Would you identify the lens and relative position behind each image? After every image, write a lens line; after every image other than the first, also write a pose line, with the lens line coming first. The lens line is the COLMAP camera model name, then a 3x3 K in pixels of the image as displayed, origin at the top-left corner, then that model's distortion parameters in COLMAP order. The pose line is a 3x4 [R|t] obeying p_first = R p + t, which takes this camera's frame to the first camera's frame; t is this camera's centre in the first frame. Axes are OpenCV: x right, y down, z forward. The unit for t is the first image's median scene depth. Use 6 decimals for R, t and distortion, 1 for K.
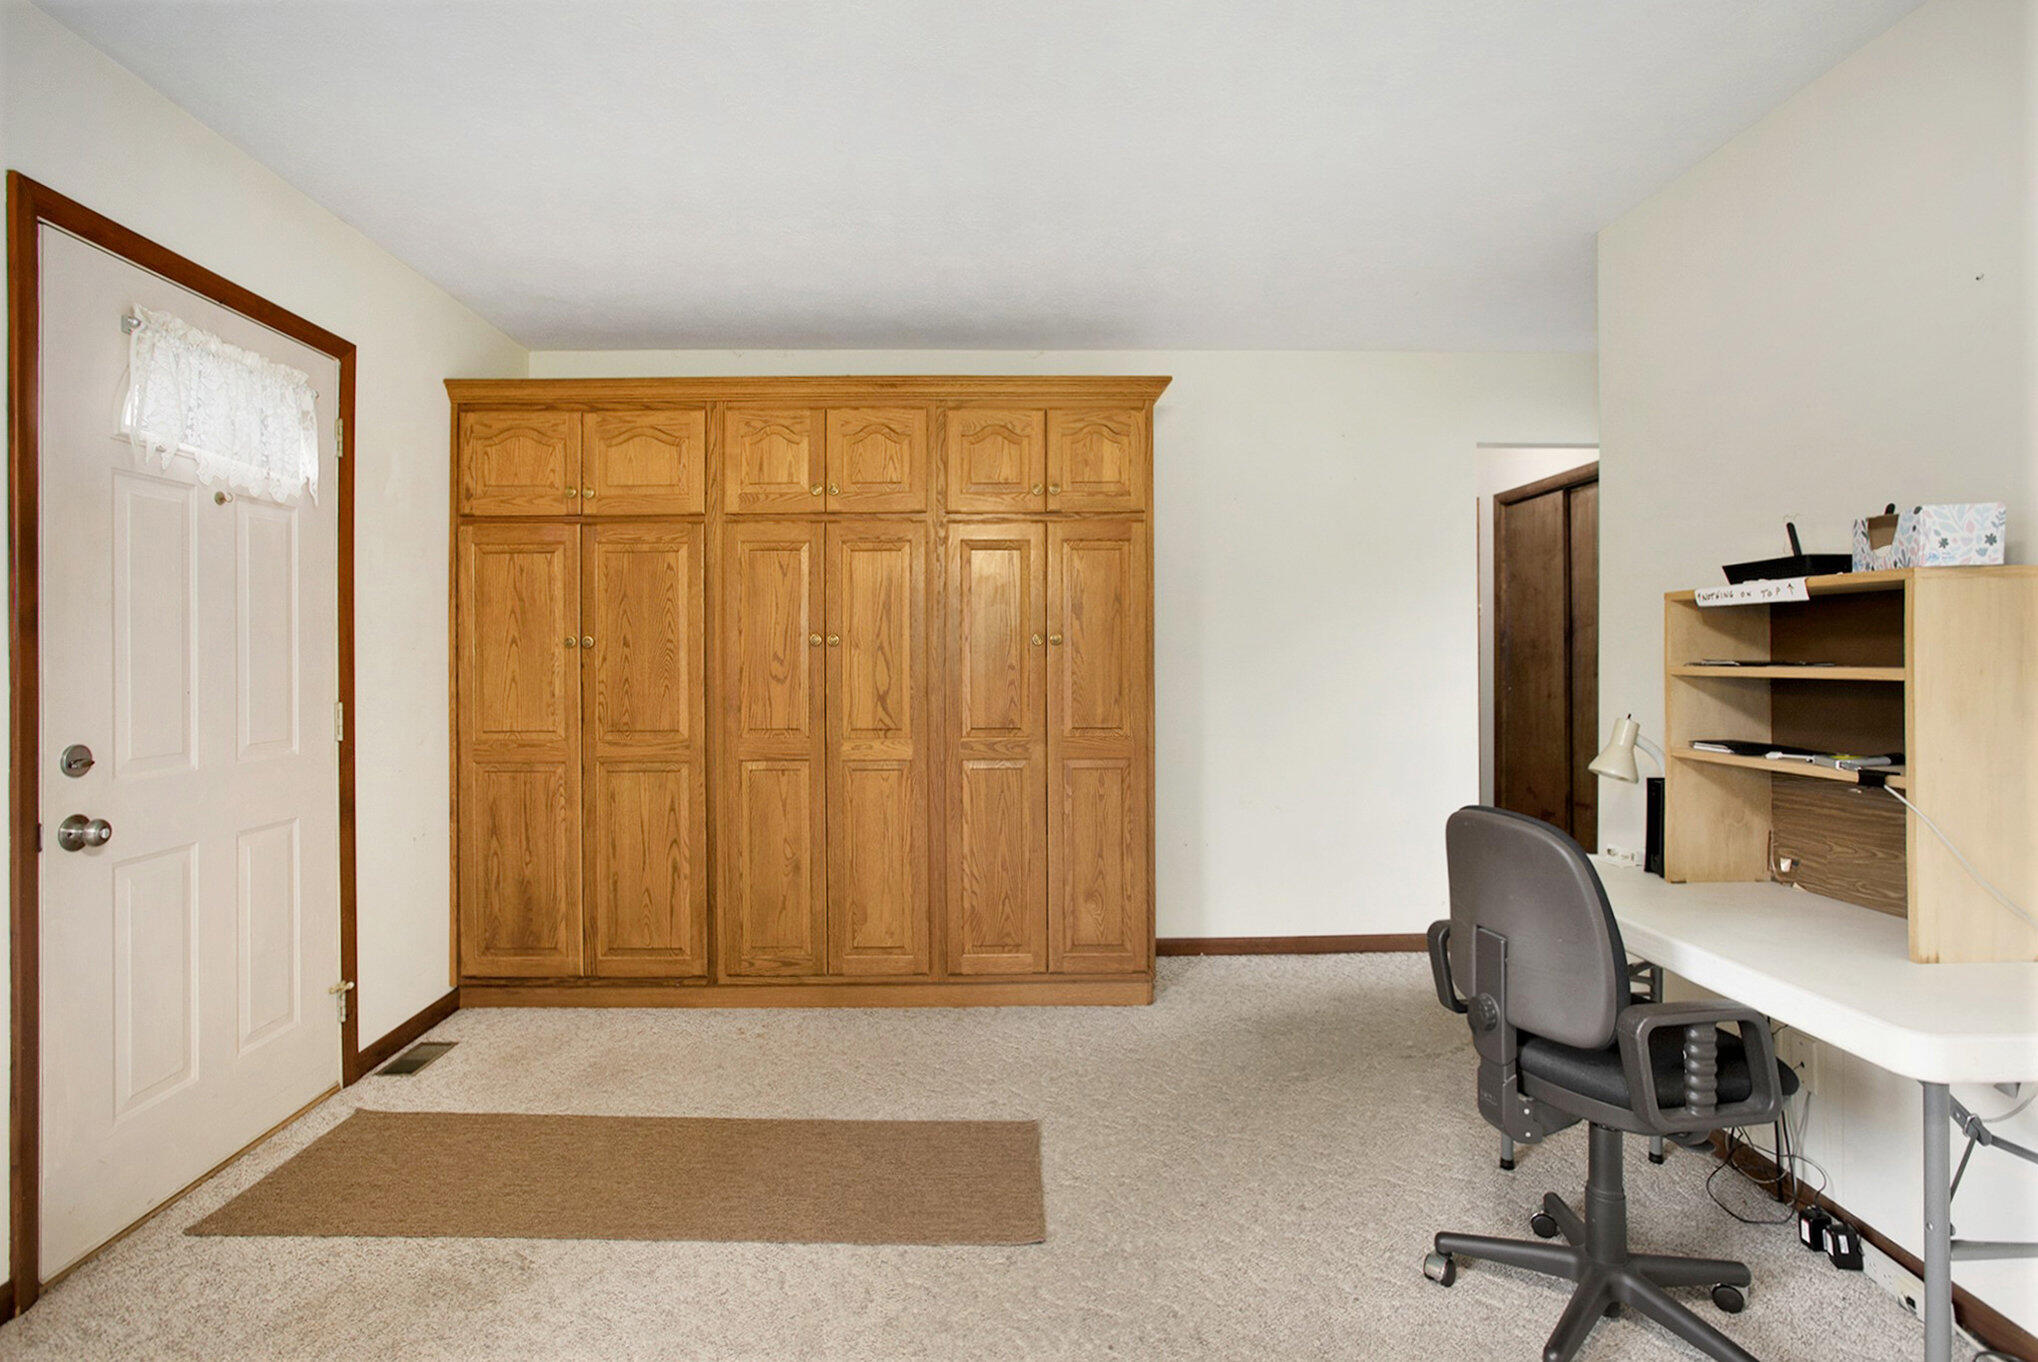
lens RADIAL K [[976.9, 0, 1016.1], [0, 976.9, 656.0], [0, 0, 1]] dist [0.001306, 0.000543]
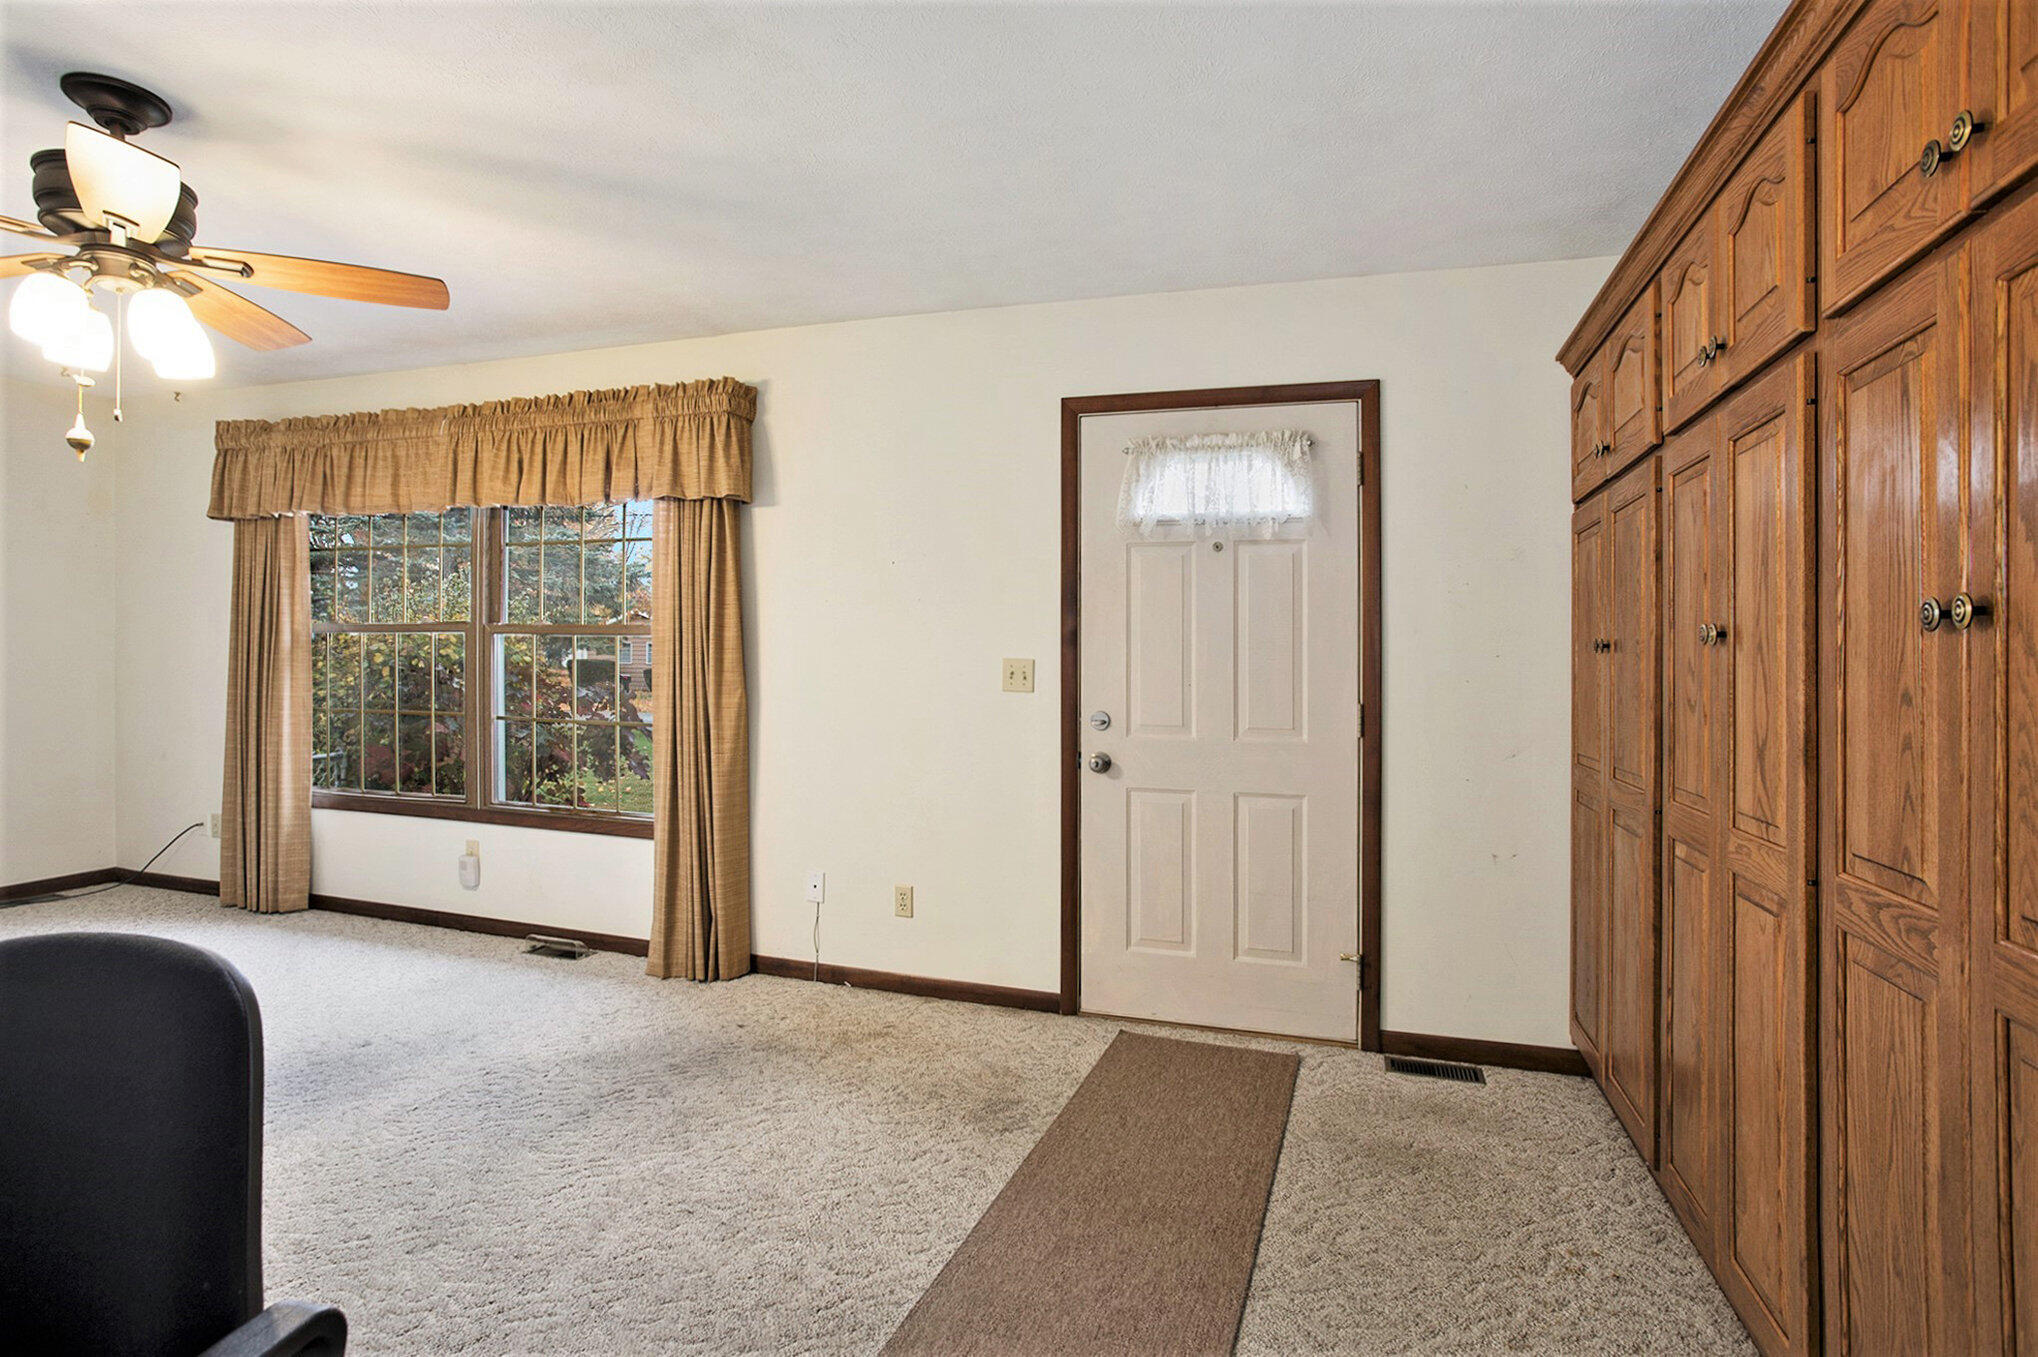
lens RADIAL K [[1006.9, 0, 1019.5], [0, 1006.9, 635.8], [0, 0, 1]] dist [-0.000484, 0.000049]
pose [[-0.326345, -0.024343, -0.944937, 0.576887], [-0.005142, 0.999699, -0.023978, -0.000055], [0.945237, -0.002967, -0.326372, 1.086141]]
